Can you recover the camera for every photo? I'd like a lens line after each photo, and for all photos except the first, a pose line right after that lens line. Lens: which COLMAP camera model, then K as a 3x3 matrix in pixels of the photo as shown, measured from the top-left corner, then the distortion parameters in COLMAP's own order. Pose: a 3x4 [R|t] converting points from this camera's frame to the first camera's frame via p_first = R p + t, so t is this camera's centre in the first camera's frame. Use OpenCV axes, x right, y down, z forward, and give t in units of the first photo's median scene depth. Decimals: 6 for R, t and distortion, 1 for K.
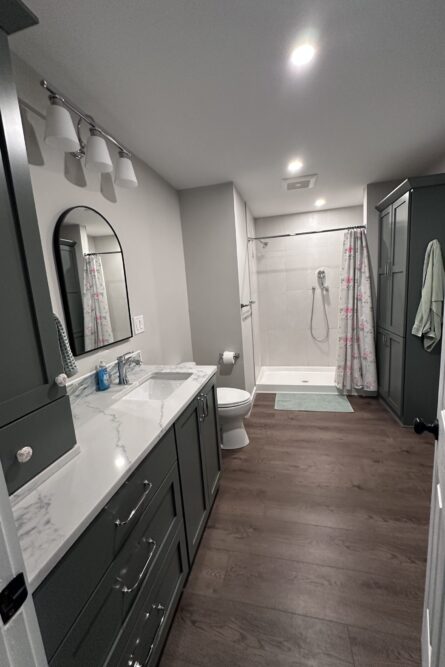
lens RADIAL K [[267.7, 0, 220.5], [0, 267.7, 332.9], [0, 0, 1]] dist [-0.001667, -0.000491]
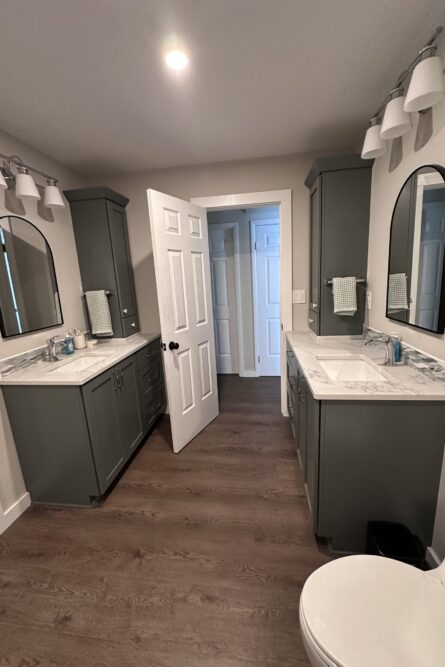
lens RADIAL K [[267.7, 0, 222.2], [0, 267.7, 332.3], [0, 0, 1]] dist [-0.001667, -0.000491]
pose [[-0.986681, 0.141860, -0.079598, 0.281879], [0.104243, 0.927081, 0.360075, -0.324801], [0.124874, 0.346982, -0.929522, 1.781363]]
